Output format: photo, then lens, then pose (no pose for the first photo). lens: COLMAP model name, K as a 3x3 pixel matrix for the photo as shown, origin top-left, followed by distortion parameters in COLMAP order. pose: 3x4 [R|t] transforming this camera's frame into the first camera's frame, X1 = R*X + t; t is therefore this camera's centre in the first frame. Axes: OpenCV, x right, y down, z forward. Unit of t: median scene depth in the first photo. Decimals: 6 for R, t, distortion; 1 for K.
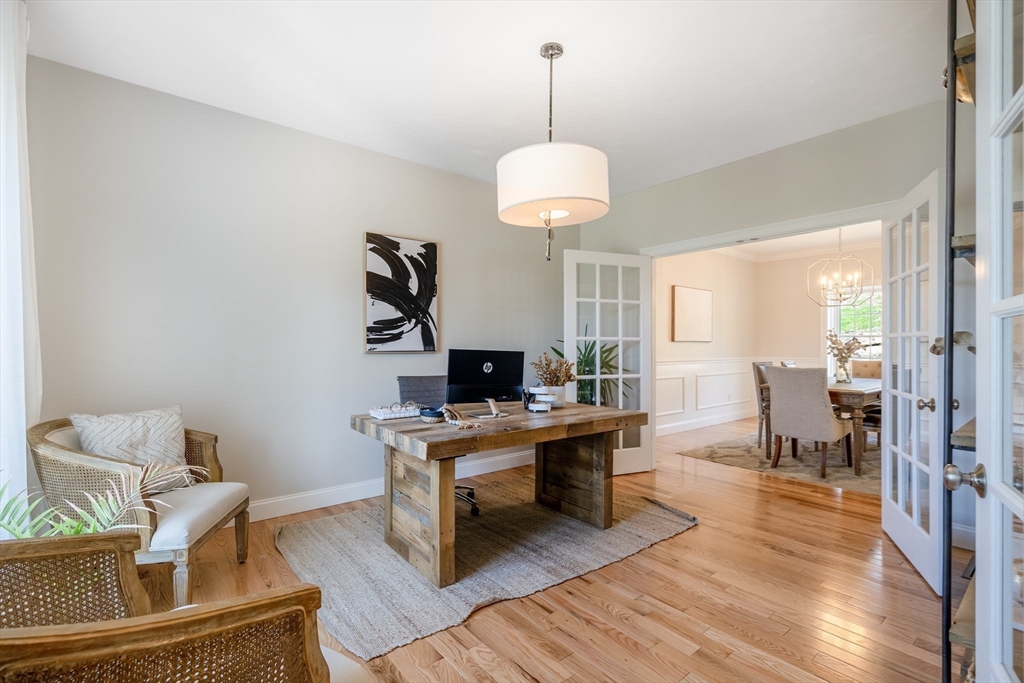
lens RADIAL K [[468.7, 0, 512.0], [0, 468.7, 341.5], [0, 0, 1]] dist [-0.002632, -0.000401]
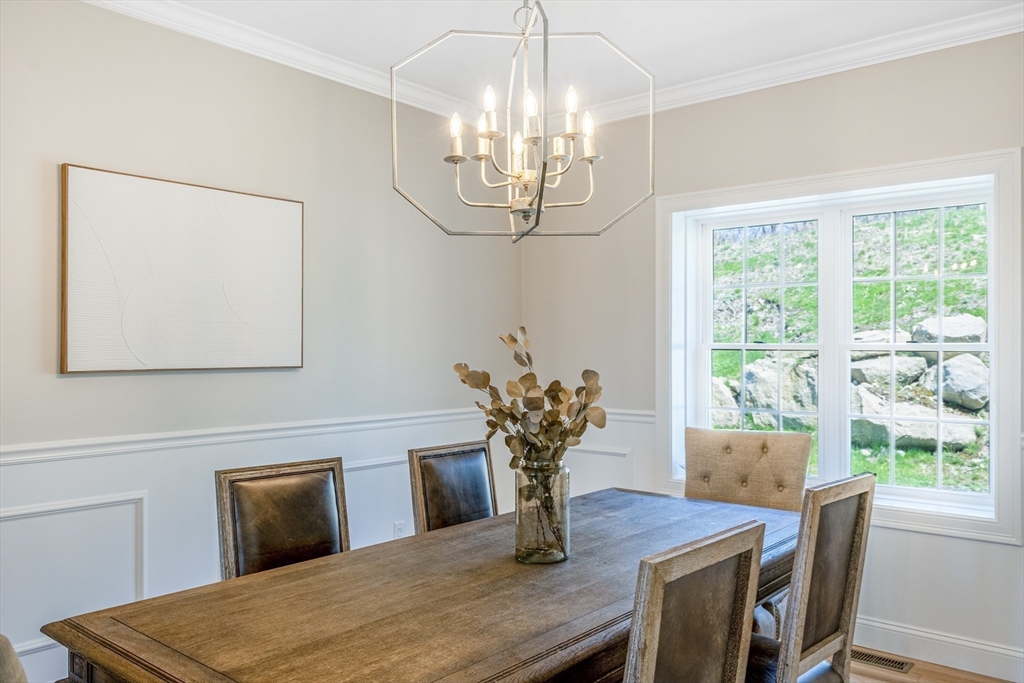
lens RADIAL K [[785.7, 0, 512.0], [0, 785.7, 341.5], [0, 0, 1]] dist [0.002628, 0.002022]
pose [[0.983263, -0.007043, 0.182057, 0.512671], [0.006694, 0.999974, 0.002530, -0.018637], [-0.182070, -0.001269, 0.983285, 0.514760]]
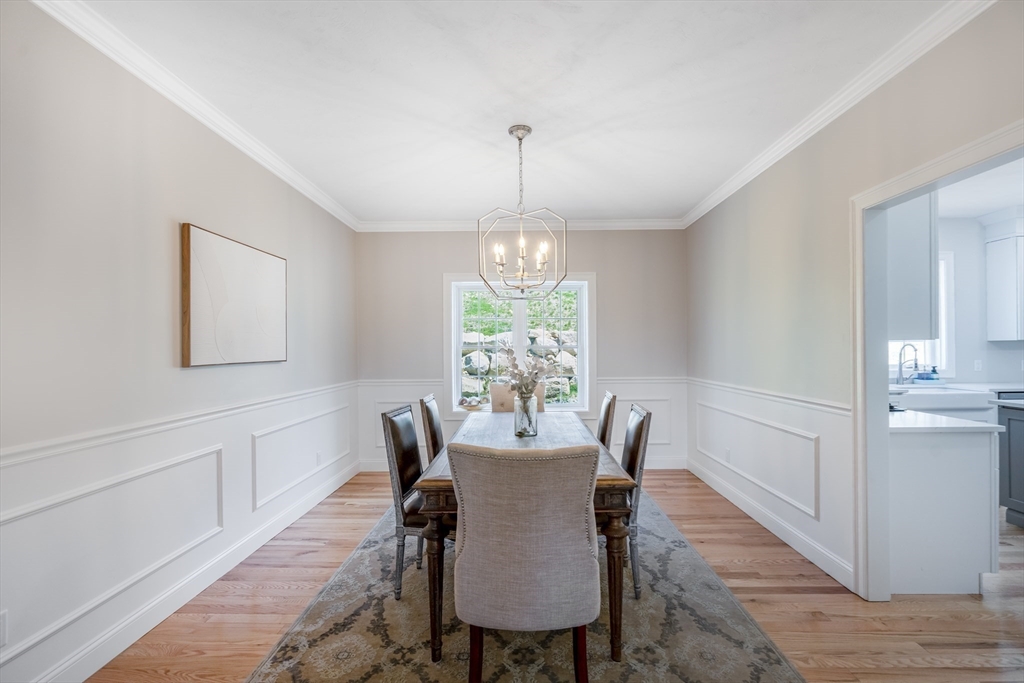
lens RADIAL K [[459.2, 0, 512.0], [0, 459.2, 341.5], [0, 0, 1]] dist [0.000490, 0.000088]
pose [[0.640712, -0.002997, 0.767775, 0.226190], [0.005987, 0.999981, -0.001093, -0.020184], [-0.767758, 0.005297, 0.640718, 0.550515]]
